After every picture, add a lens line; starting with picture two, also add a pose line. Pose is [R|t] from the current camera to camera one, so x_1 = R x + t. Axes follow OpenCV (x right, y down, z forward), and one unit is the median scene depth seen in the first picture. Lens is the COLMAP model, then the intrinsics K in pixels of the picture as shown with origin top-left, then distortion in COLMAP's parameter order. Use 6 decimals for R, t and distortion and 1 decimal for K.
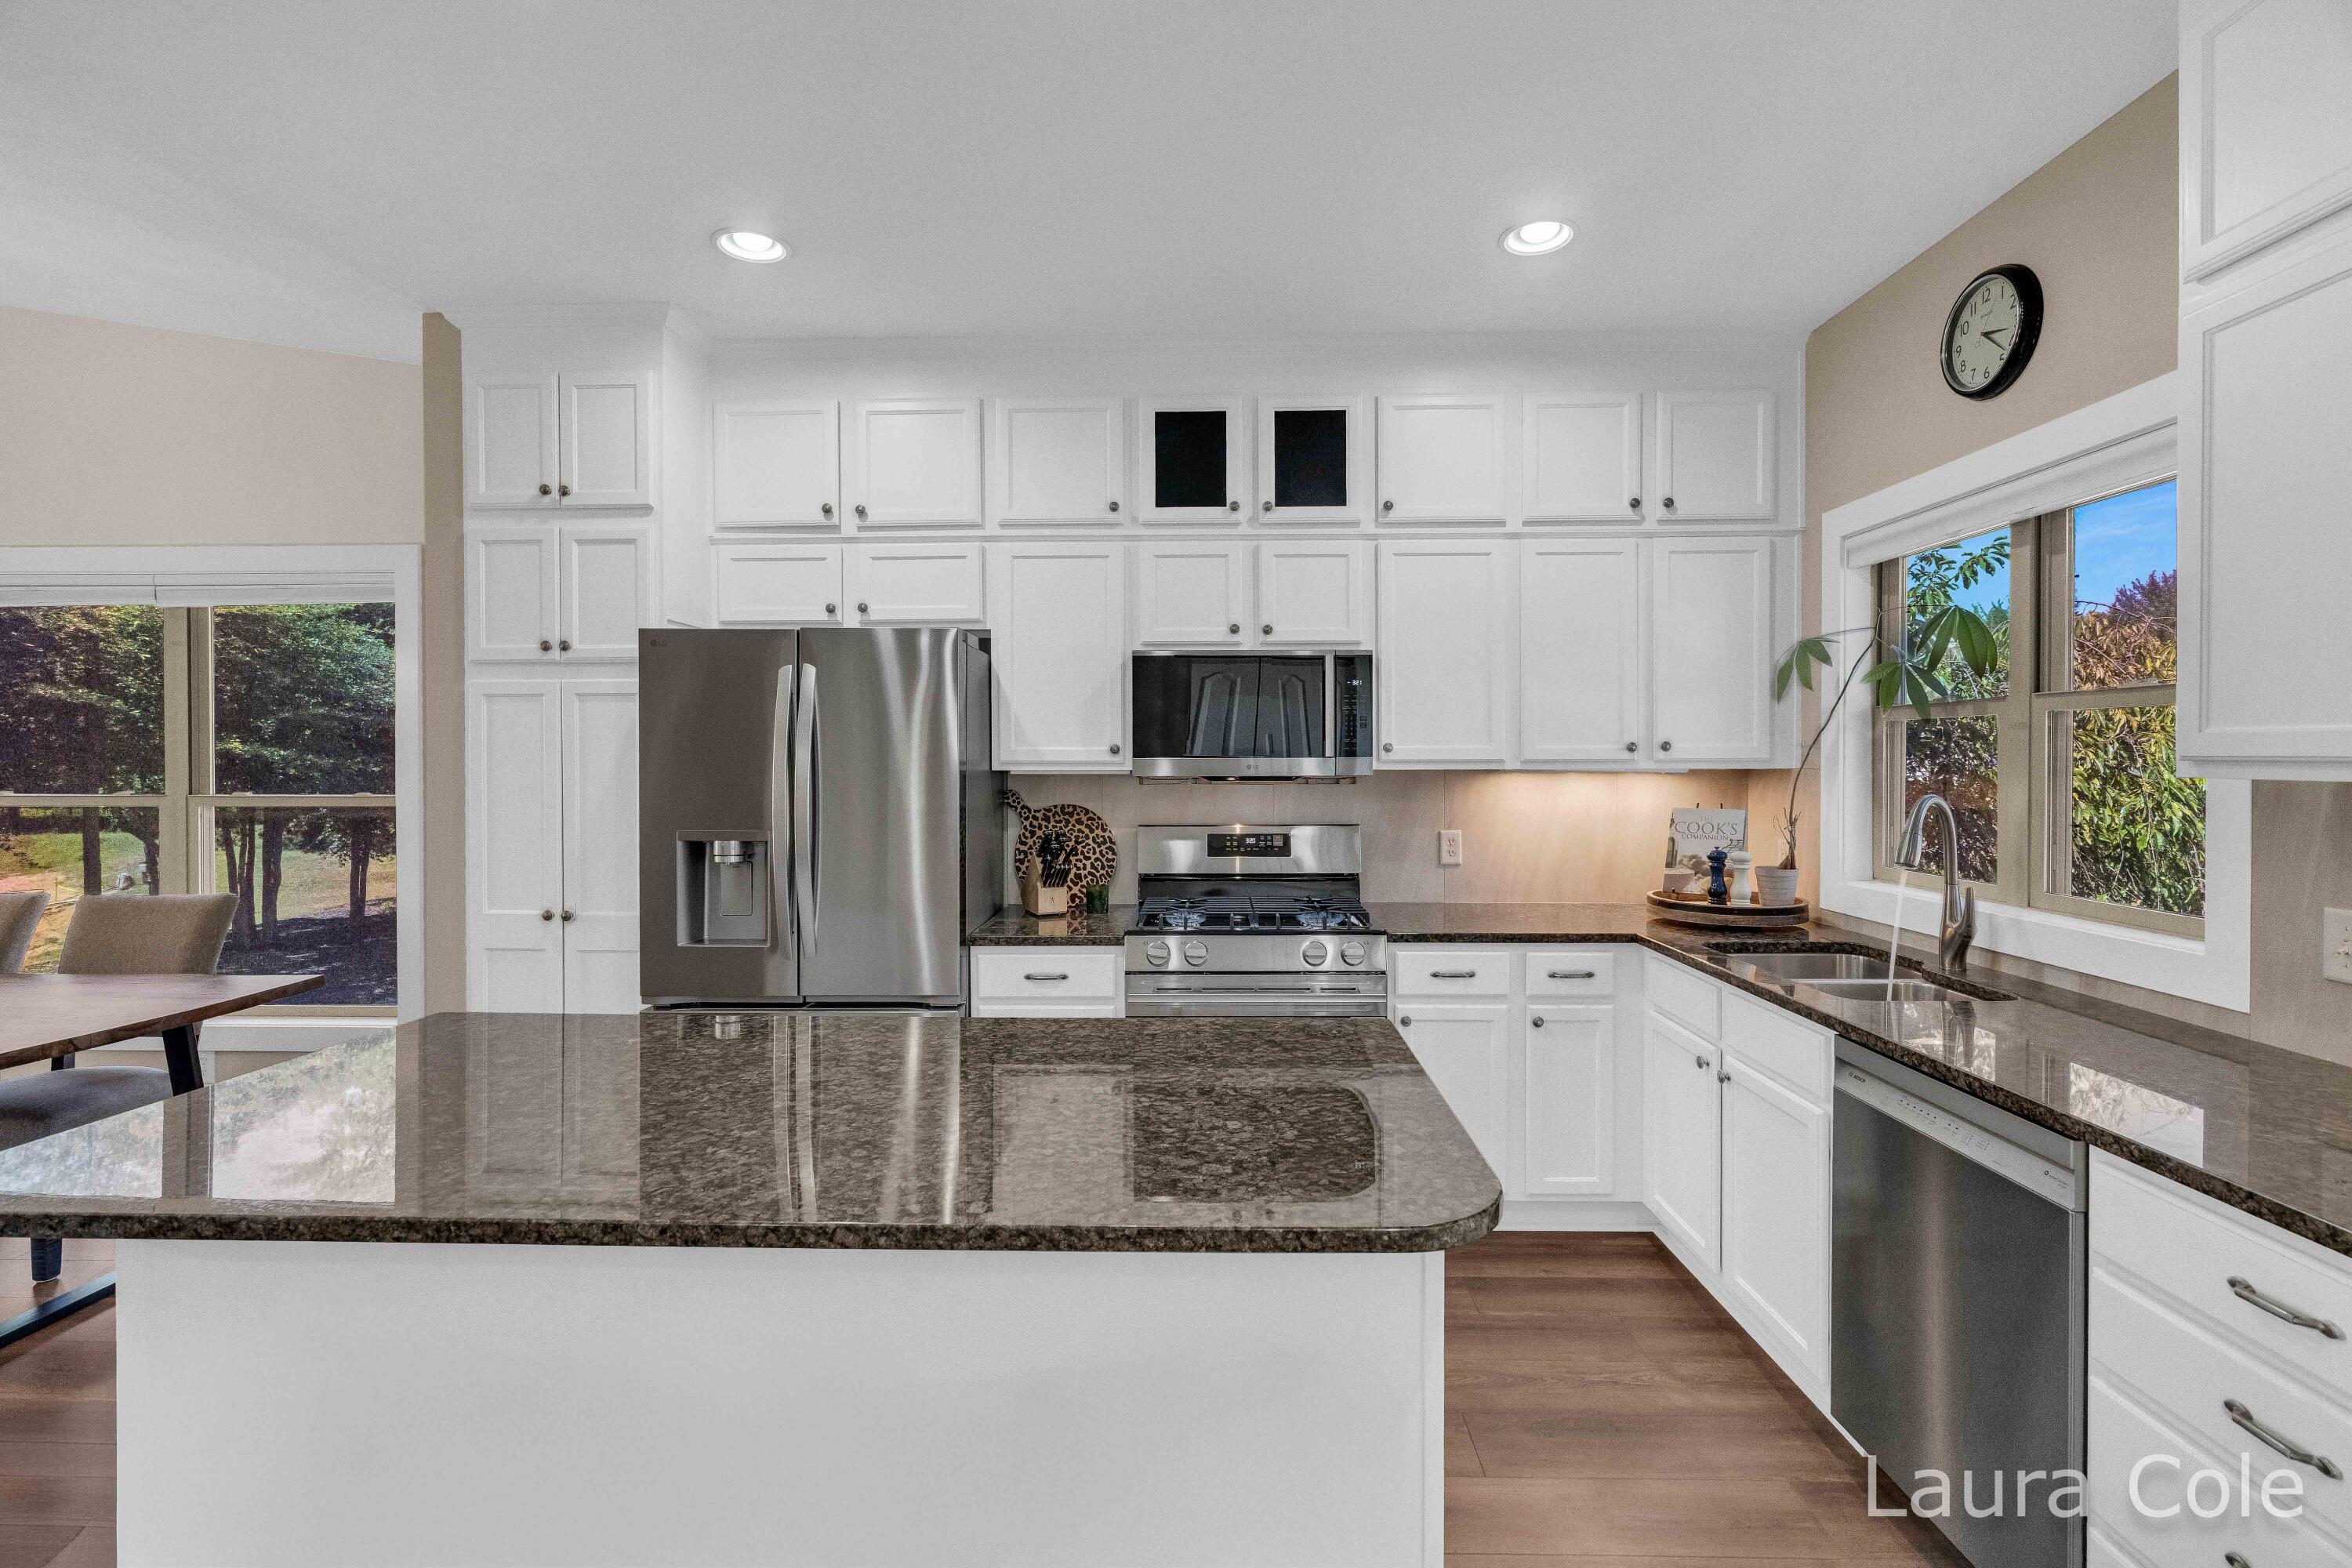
lens RADIAL K [[1054.2, 0, 1191.9], [0, 1054.2, 768.0], [0, 0, 1]] dist [-0.001452, 0.000302]
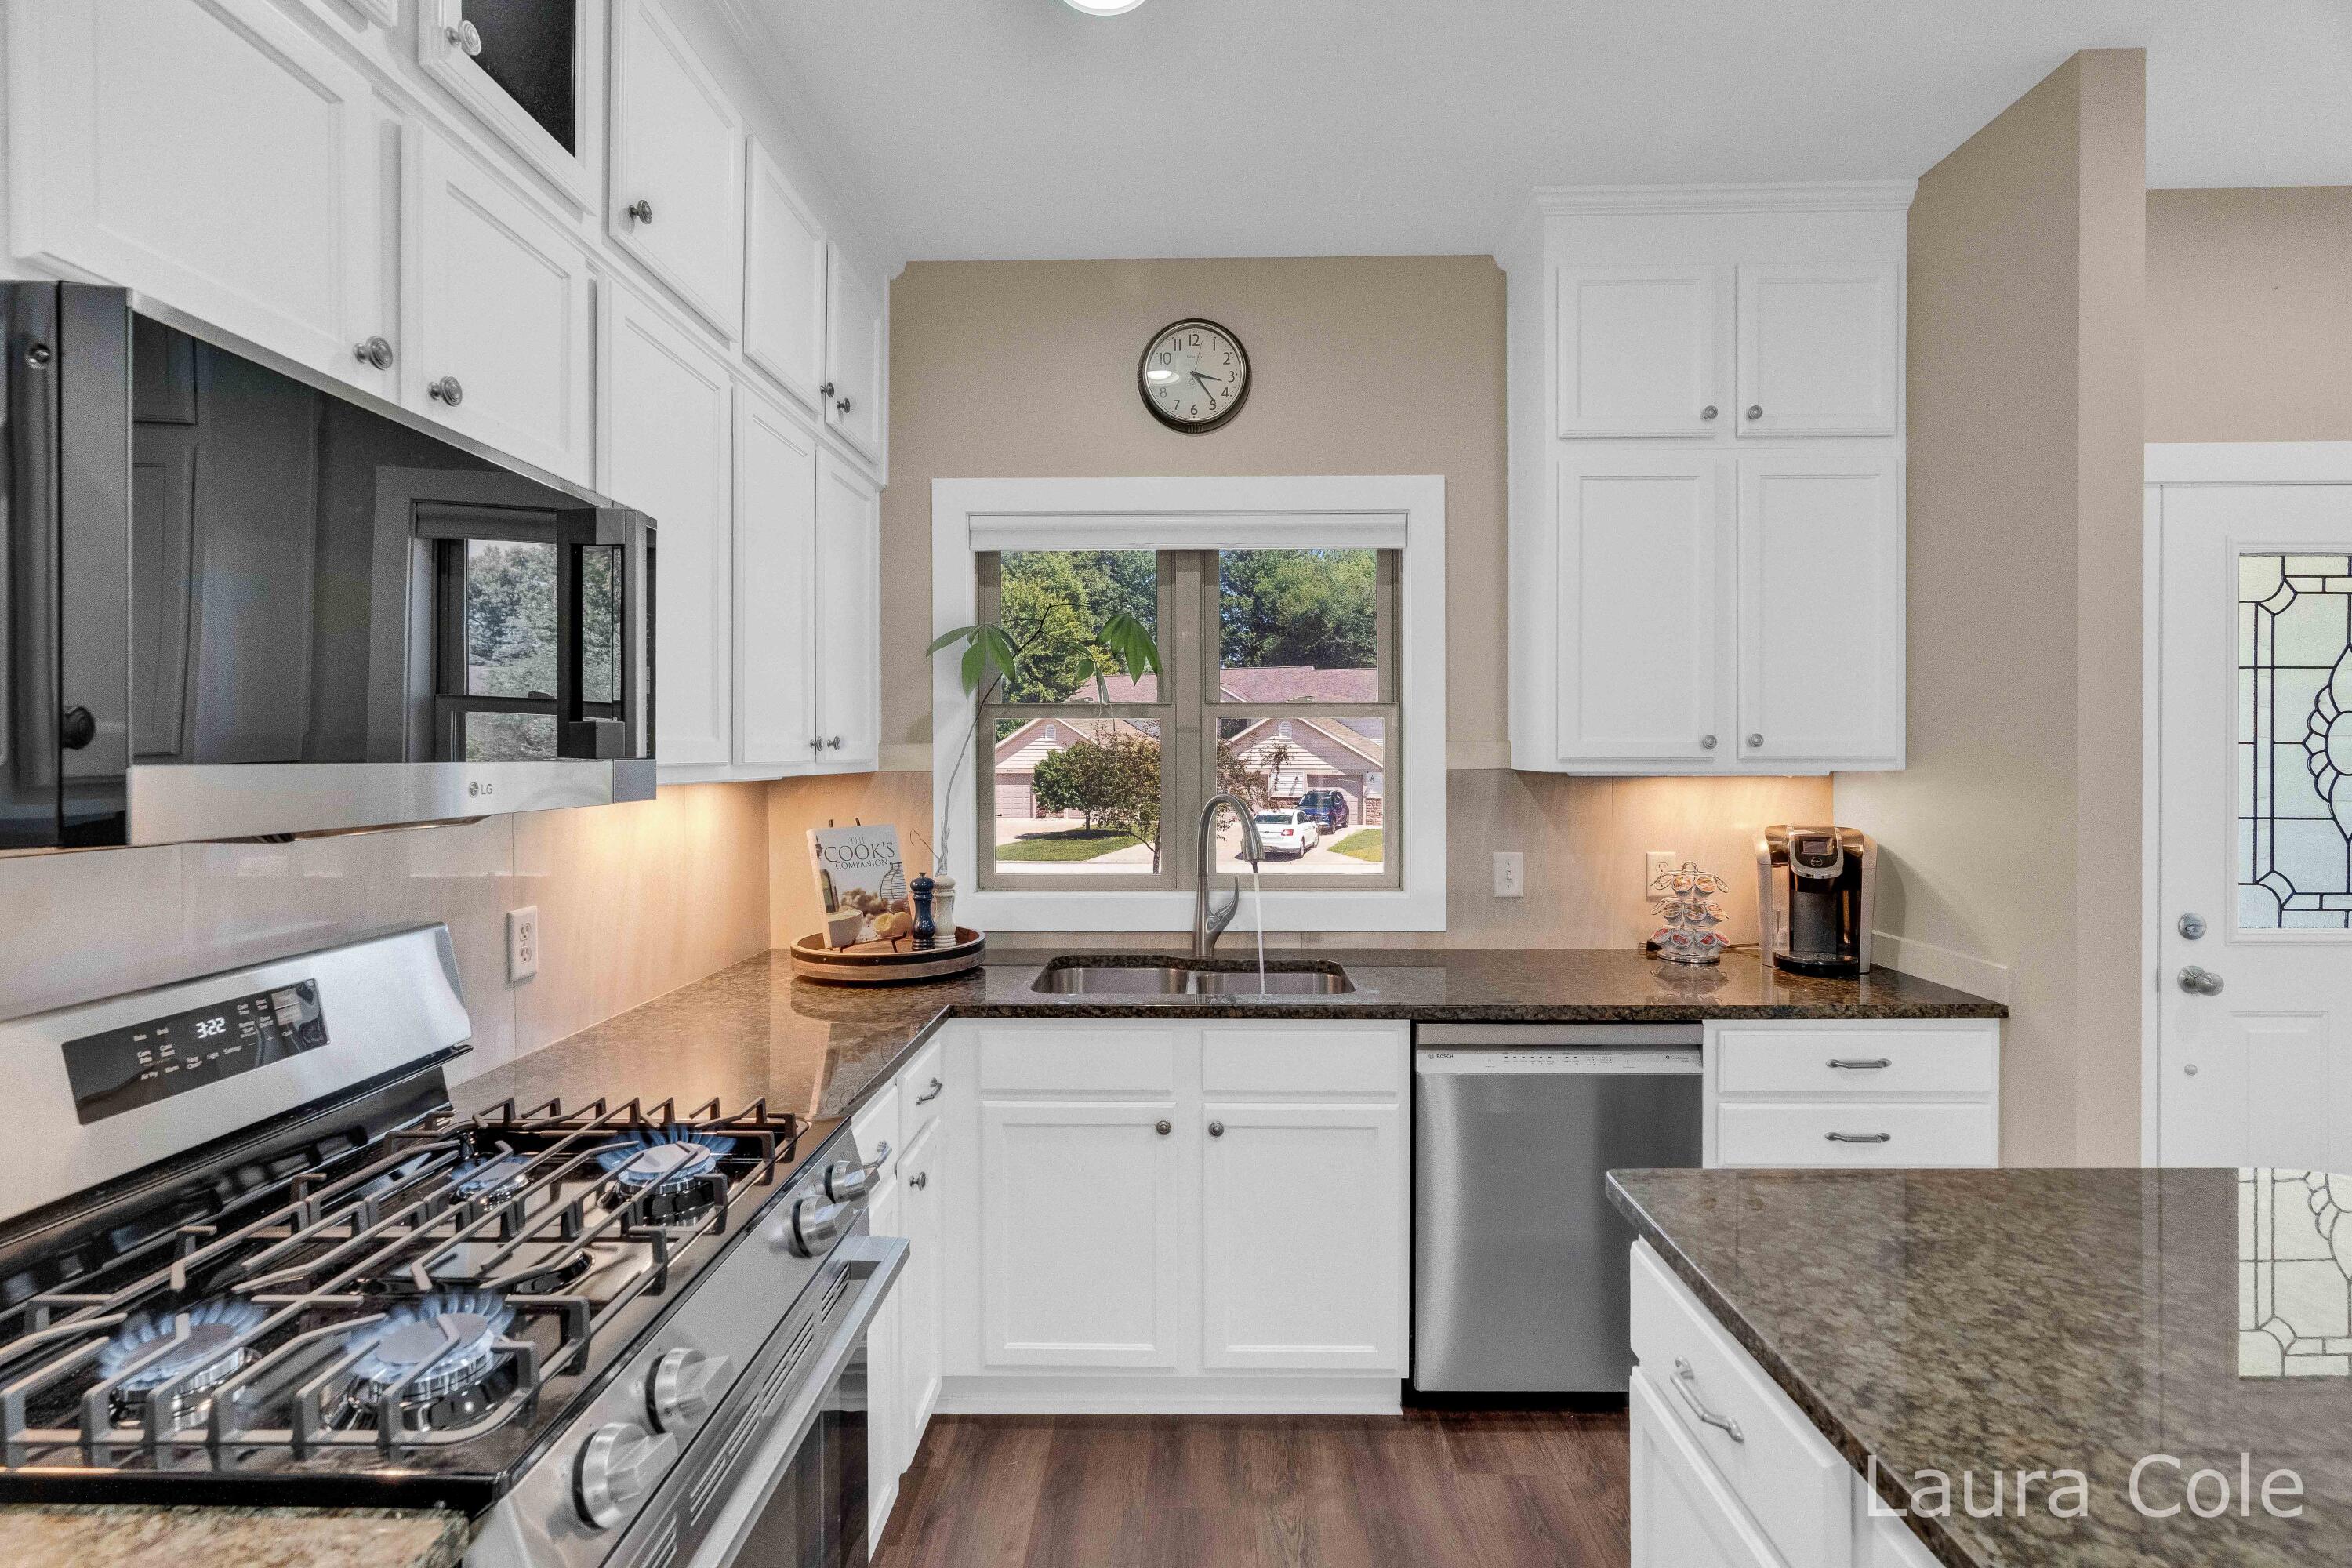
lens RADIAL K [[1079.6, 0, 1185.7], [0, 1079.6, 759.6], [0, 0, 1]] dist [-0.002606, -0.000226]
pose [[-0.007833, -0.002955, 0.999965, -0.285409], [0.010763, 0.999937, 0.003039, -0.009035], [-0.999911, 0.010787, -0.007801, 0.770480]]
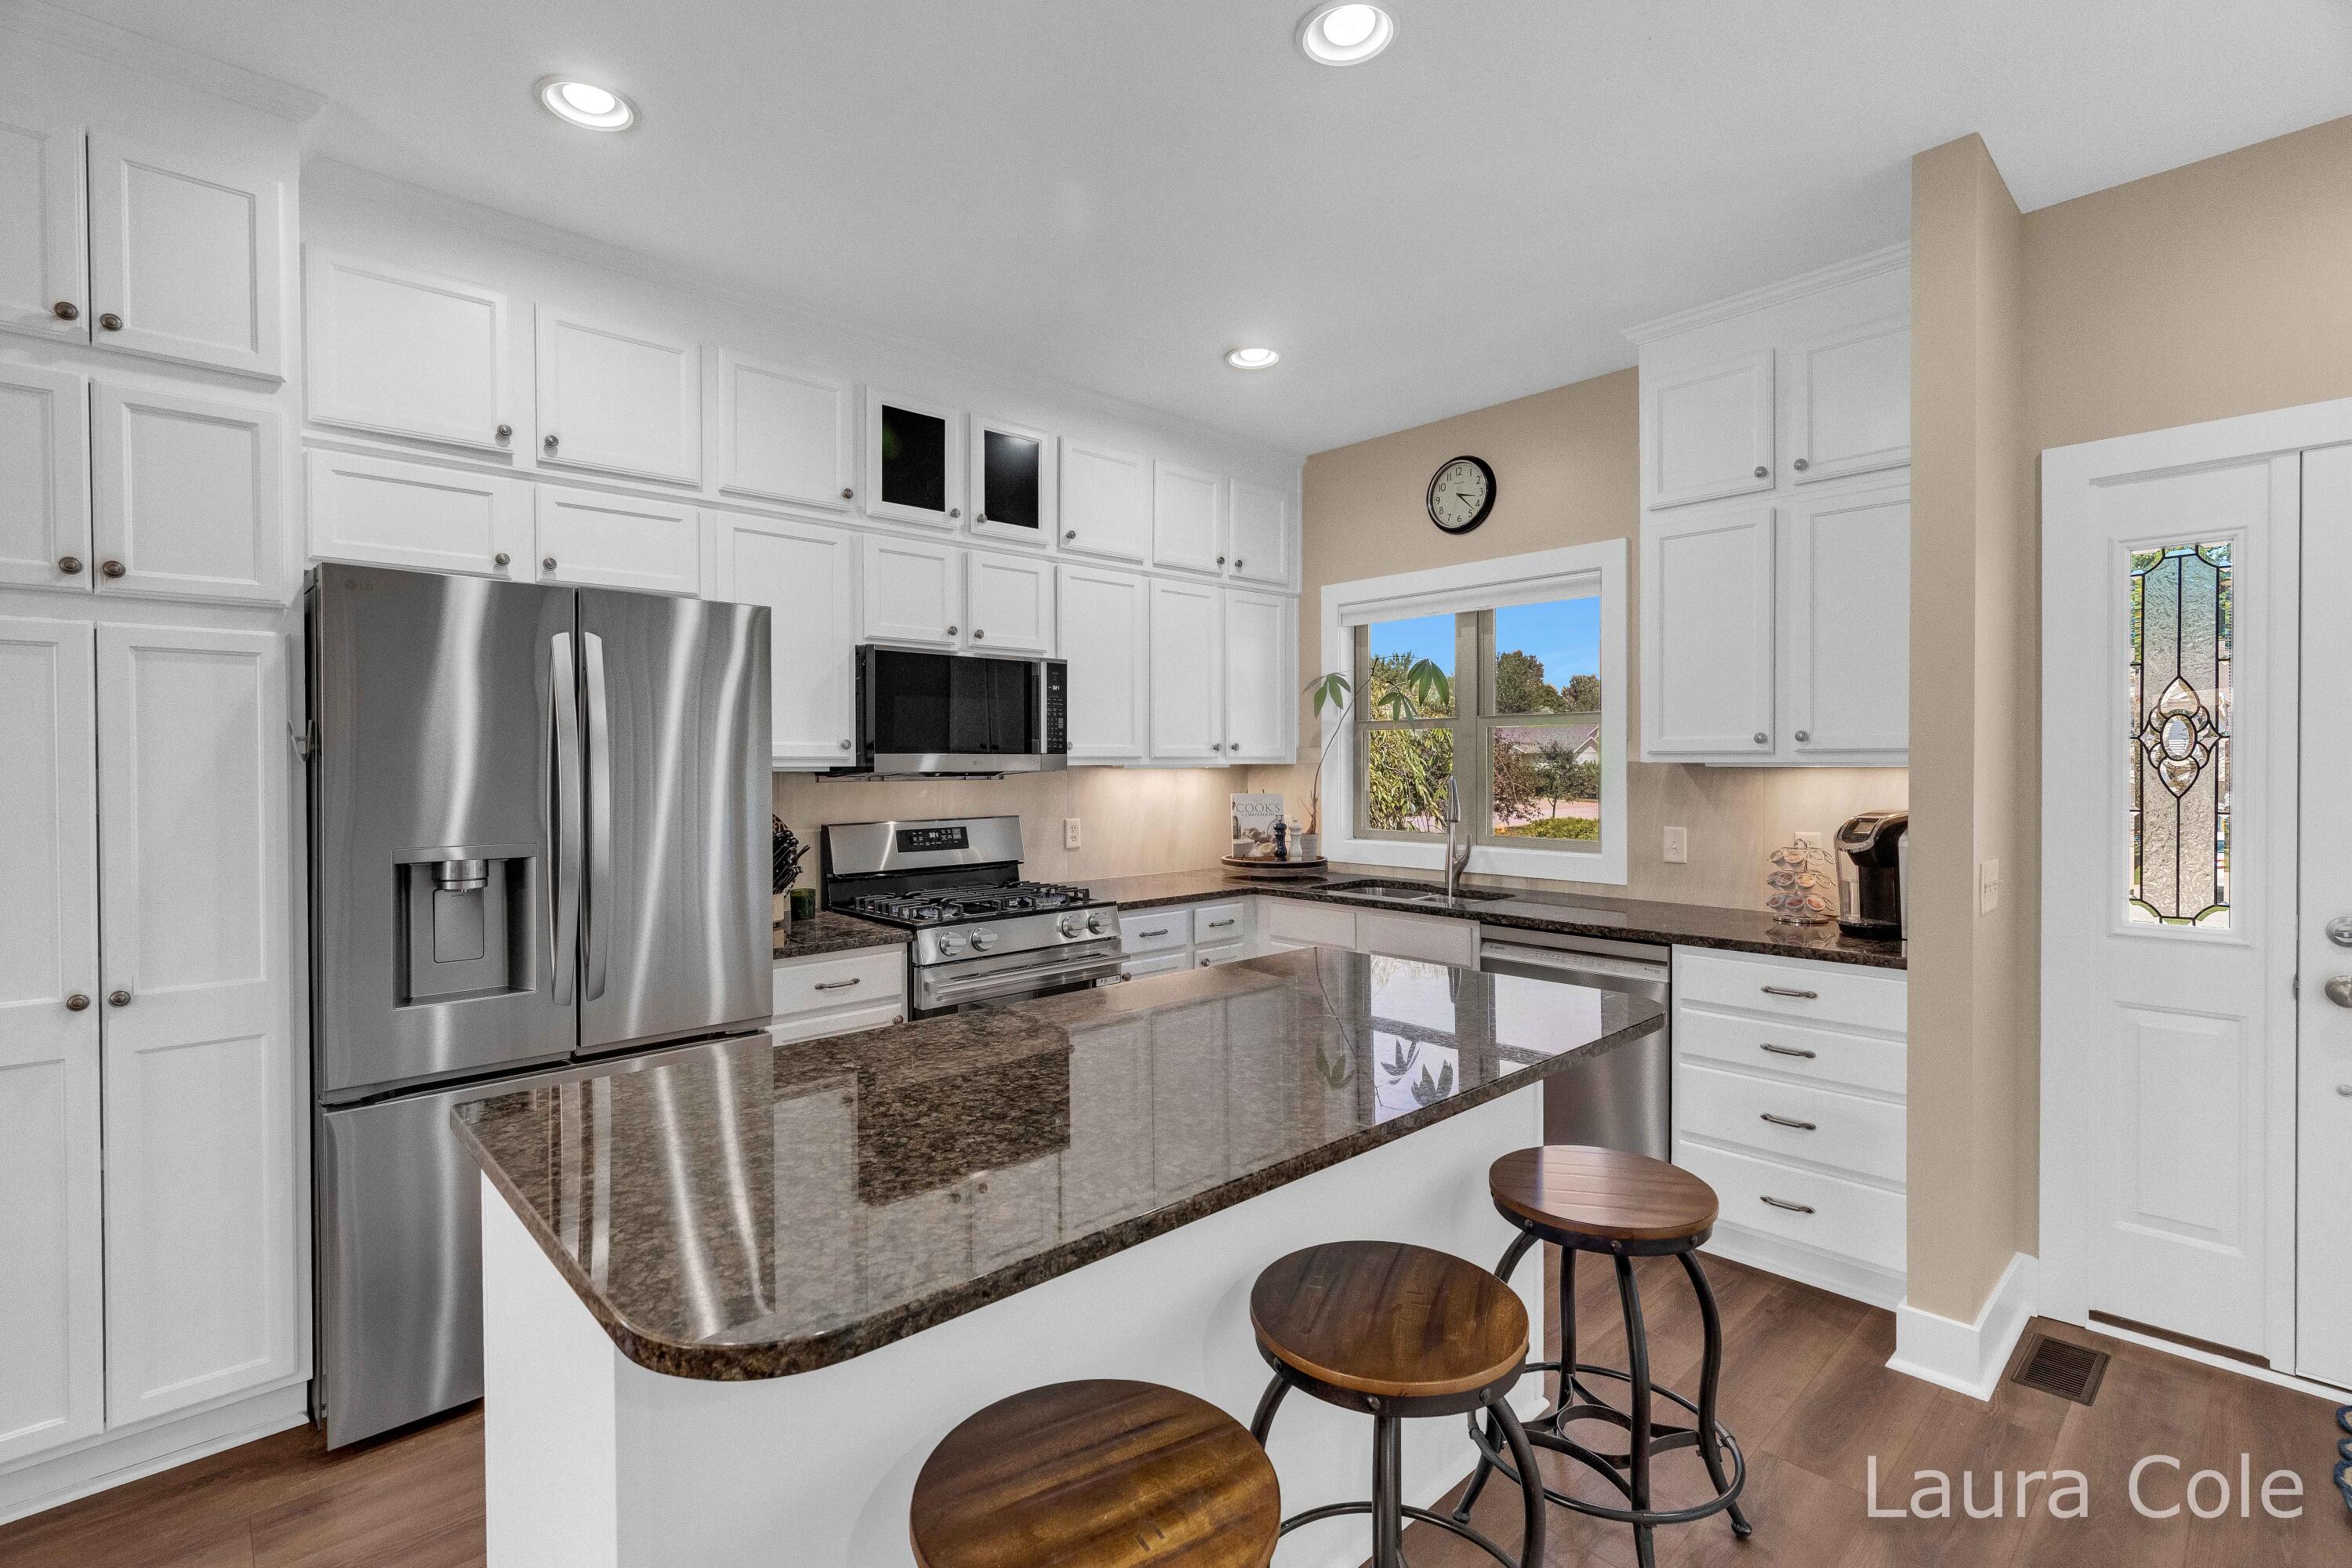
lens RADIAL K [[1054.0, 0, 1165.1], [0, 1054.0, 775.4], [0, 0, 1]] dist [-0.000030, 0.000422]
pose [[0.722157, -0.008859, 0.691673, -0.533536], [0.008834, 0.999955, 0.003584, 0.009316], [-0.691673, 0.003522, 0.722202, 0.103855]]
